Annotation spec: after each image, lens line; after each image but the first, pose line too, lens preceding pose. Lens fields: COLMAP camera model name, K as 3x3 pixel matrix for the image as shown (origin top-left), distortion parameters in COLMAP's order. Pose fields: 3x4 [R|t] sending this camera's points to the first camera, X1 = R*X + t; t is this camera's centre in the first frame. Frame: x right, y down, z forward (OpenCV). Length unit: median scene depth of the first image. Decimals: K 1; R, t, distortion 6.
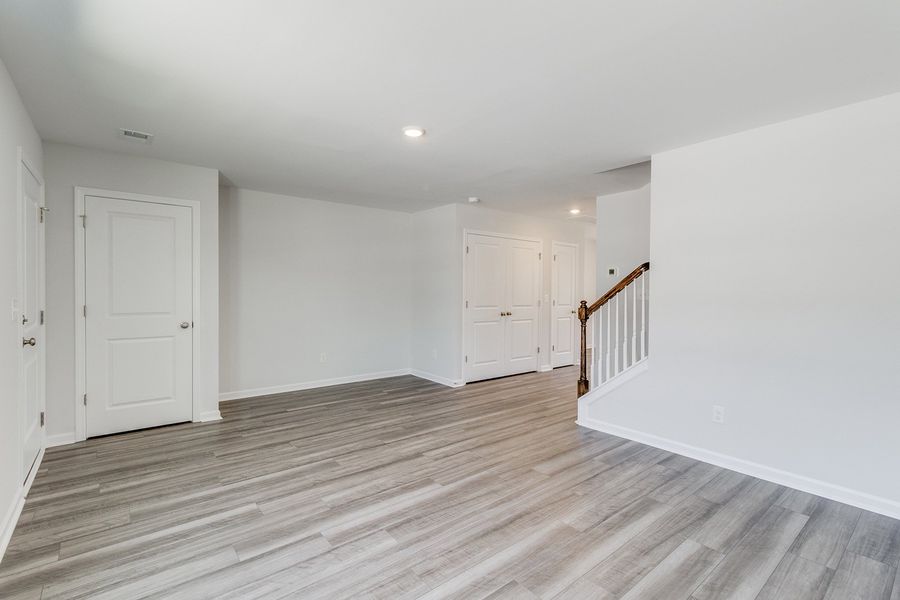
lens RADIAL K [[418.1, 0, 454.1], [0, 418.1, 295.5], [0, 0, 1]] dist [0.002616, 0.000474]
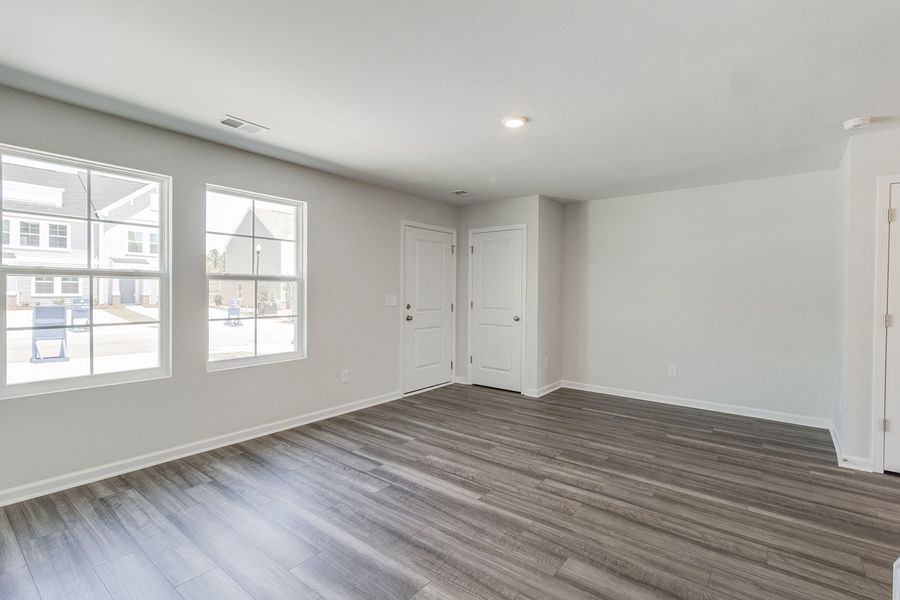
lens RADIAL K [[418.1, 0, 454.1], [0, 418.1, 295.5], [0, 0, 1]] dist [0.002616, 0.000474]
pose [[0.217423, 0.005512, -0.976062, 0.771929], [-0.018452, 0.999829, 0.001536, -0.000528], [0.975903, 0.017676, 0.217487, 0.653104]]
